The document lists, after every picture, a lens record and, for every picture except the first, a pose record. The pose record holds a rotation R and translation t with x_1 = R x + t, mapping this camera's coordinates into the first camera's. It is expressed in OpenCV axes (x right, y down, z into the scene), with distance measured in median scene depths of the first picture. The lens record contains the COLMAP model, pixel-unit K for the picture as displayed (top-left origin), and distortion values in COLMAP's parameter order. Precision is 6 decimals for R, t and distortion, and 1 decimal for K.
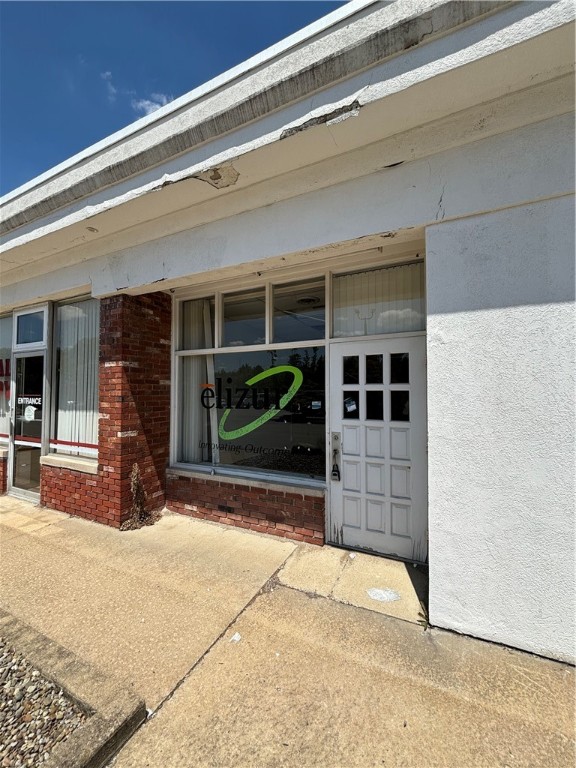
lens RADIAL K [[309.8, 0, 291.7], [0, 309.8, 383.7], [0, 0, 1]] dist [-0.002127, 0.000052]
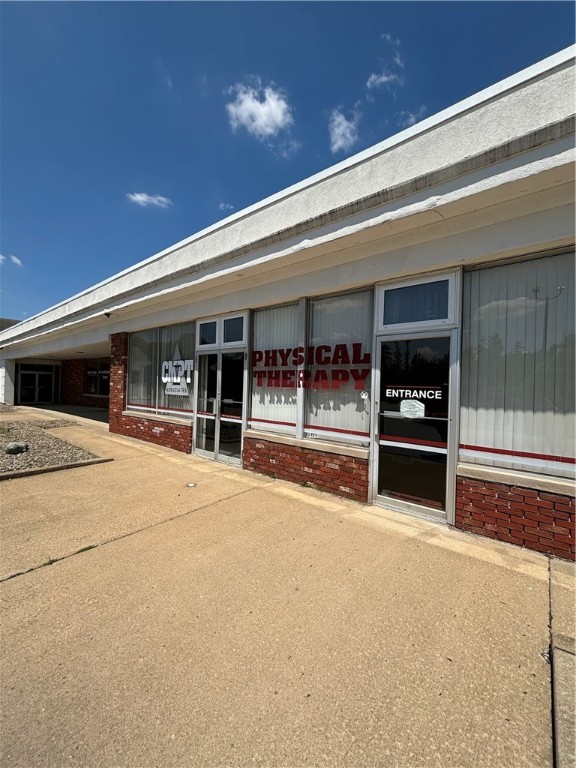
lens RADIAL K [[309.8, 0, 280.7], [0, 309.8, 382.5], [0, 0, 1]] dist [-0.002127, 0.000052]
pose [[0.970568, 0.020527, -0.239952, -1.070404], [-0.014801, 0.999562, 0.025641, 0.011536], [0.240374, -0.021334, 0.970446, 0.140752]]
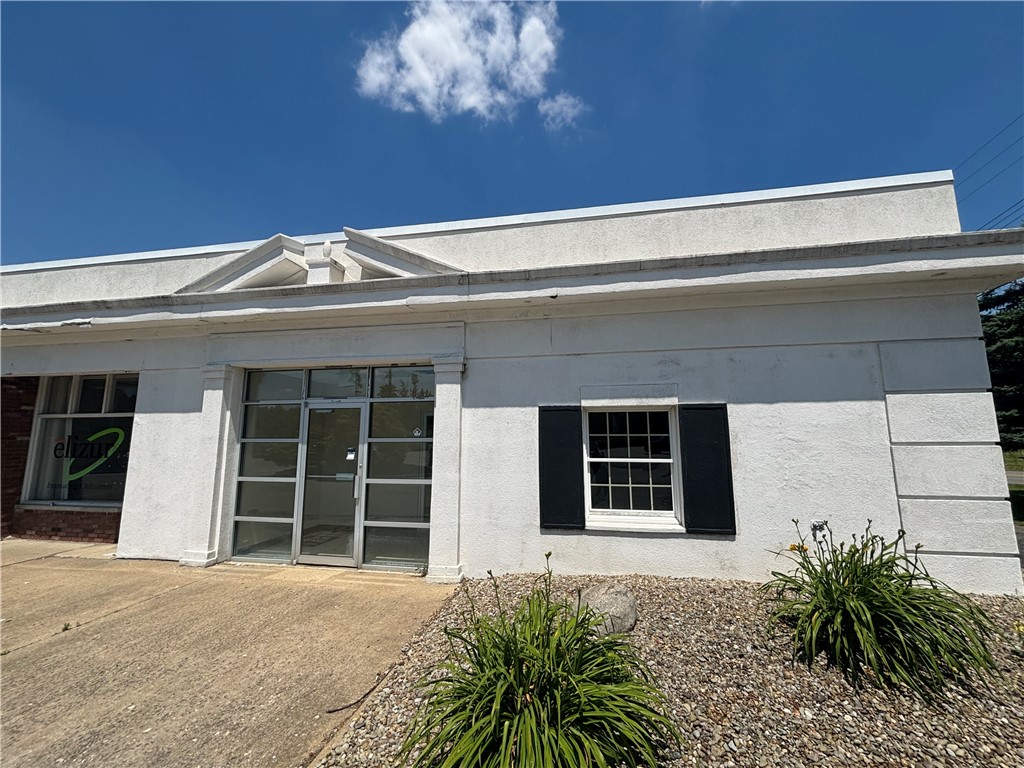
lens RADIAL K [[413.1, 0, 508.7], [0, 413.1, 384.6], [0, 0, 1]] dist [-0.002127, 0.000052]
pose [[0.964092, 0.036847, 0.262999, 1.136792], [-0.007960, 0.993892, -0.110069, -0.056843], [-0.265448, 0.104023, 0.958497, -1.284002]]
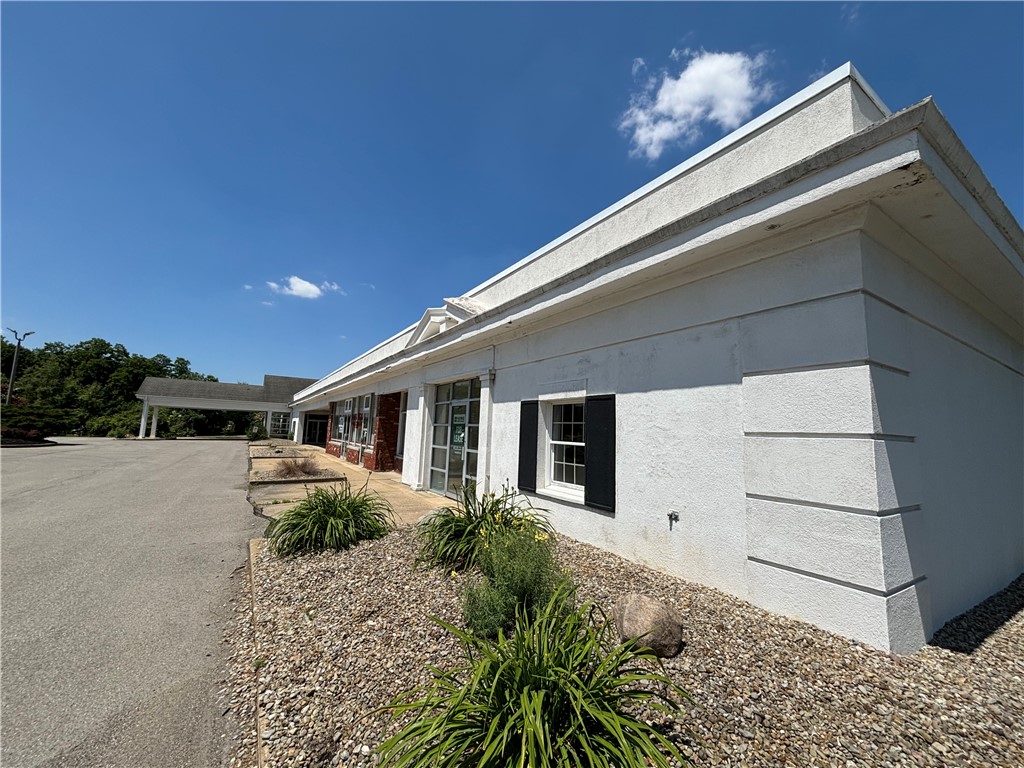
lens RADIAL K [[413.1, 0, 511.1], [0, 413.1, 385.3], [0, 0, 1]] dist [-0.002127, 0.000052]
pose [[0.847399, -0.021993, -0.530501, 2.403280], [-0.032431, 0.995132, -0.093059, -0.035027], [0.529966, 0.096063, 0.842561, -1.568007]]
